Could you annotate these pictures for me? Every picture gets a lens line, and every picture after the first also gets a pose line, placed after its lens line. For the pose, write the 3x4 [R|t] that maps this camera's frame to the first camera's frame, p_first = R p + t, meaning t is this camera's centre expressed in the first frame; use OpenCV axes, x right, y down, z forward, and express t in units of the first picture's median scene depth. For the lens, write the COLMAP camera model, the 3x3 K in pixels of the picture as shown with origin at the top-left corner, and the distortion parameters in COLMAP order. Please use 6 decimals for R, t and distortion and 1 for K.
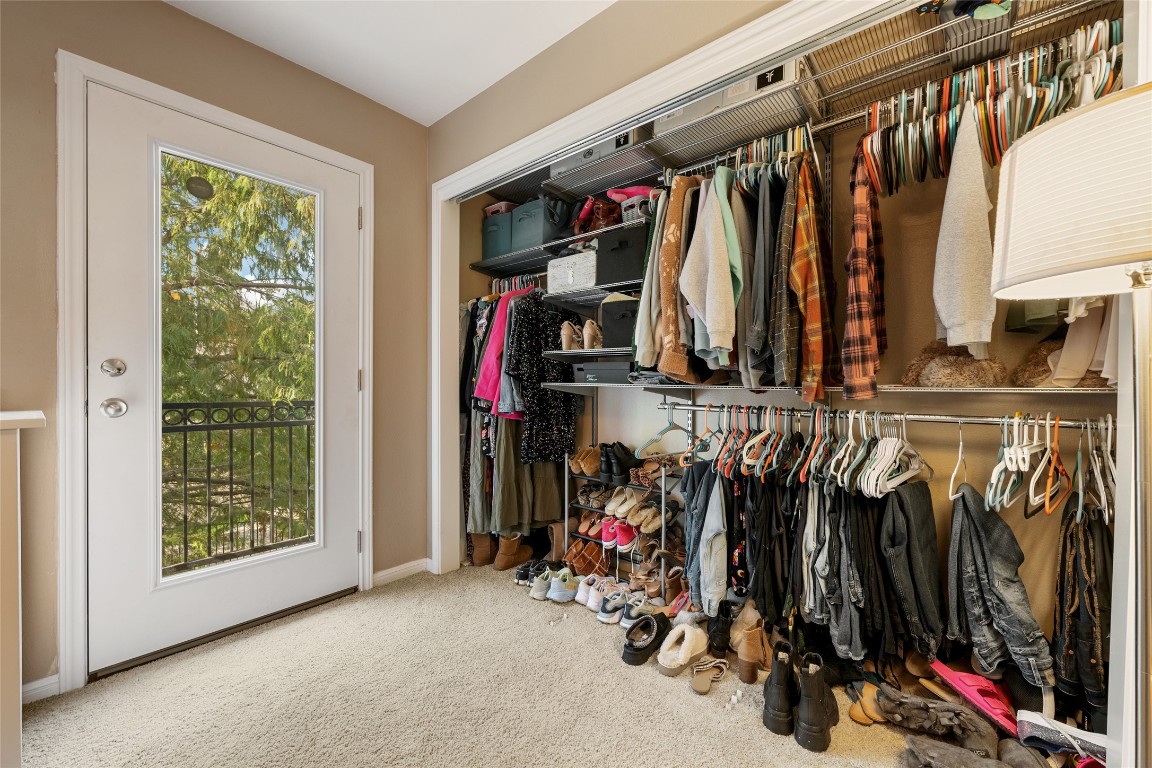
lens RADIAL K [[465.0, 0, 573.2], [0, 465.0, 384.8], [0, 0, 1]] dist [0.001284, 0.000017]
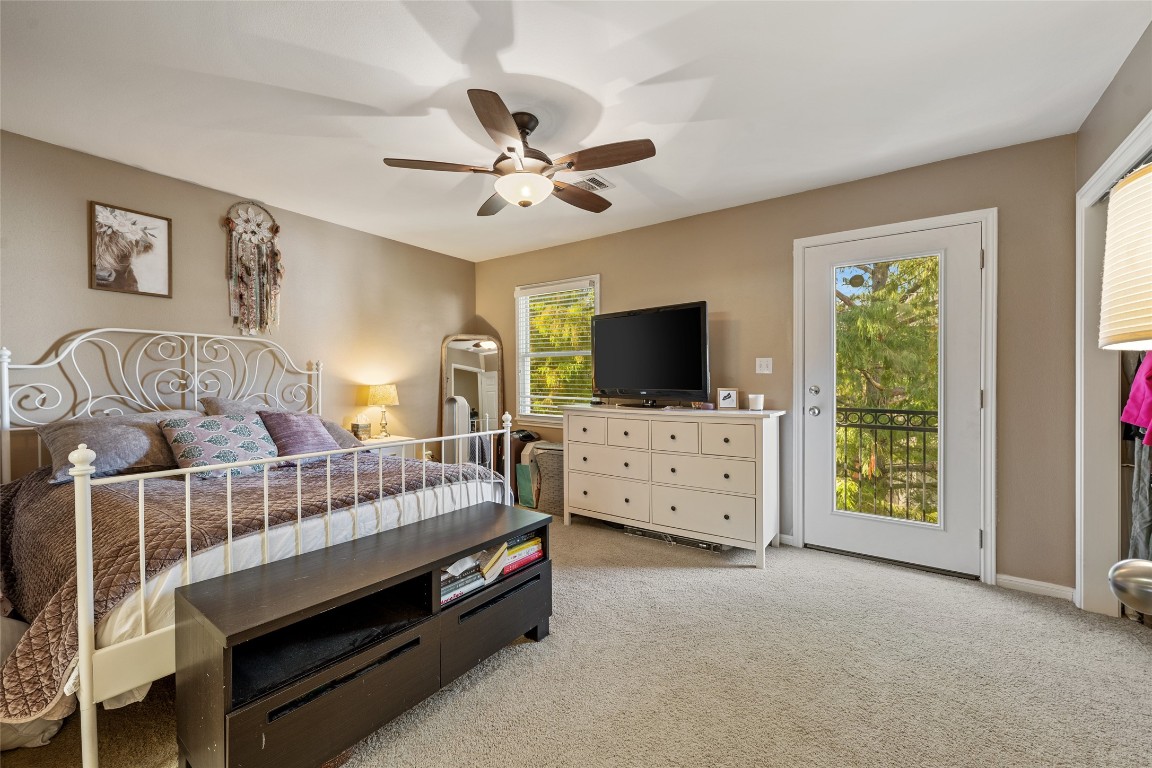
lens RADIAL K [[465.0, 0, 574.1], [0, 465.0, 384.7], [0, 0, 1]] dist [0.001284, 0.000017]
pose [[0.066503, 0.004332, -0.997777, 0.623915], [-0.004958, 0.999980, 0.004011, -0.045055], [0.997774, 0.004680, 0.066523, -0.086772]]
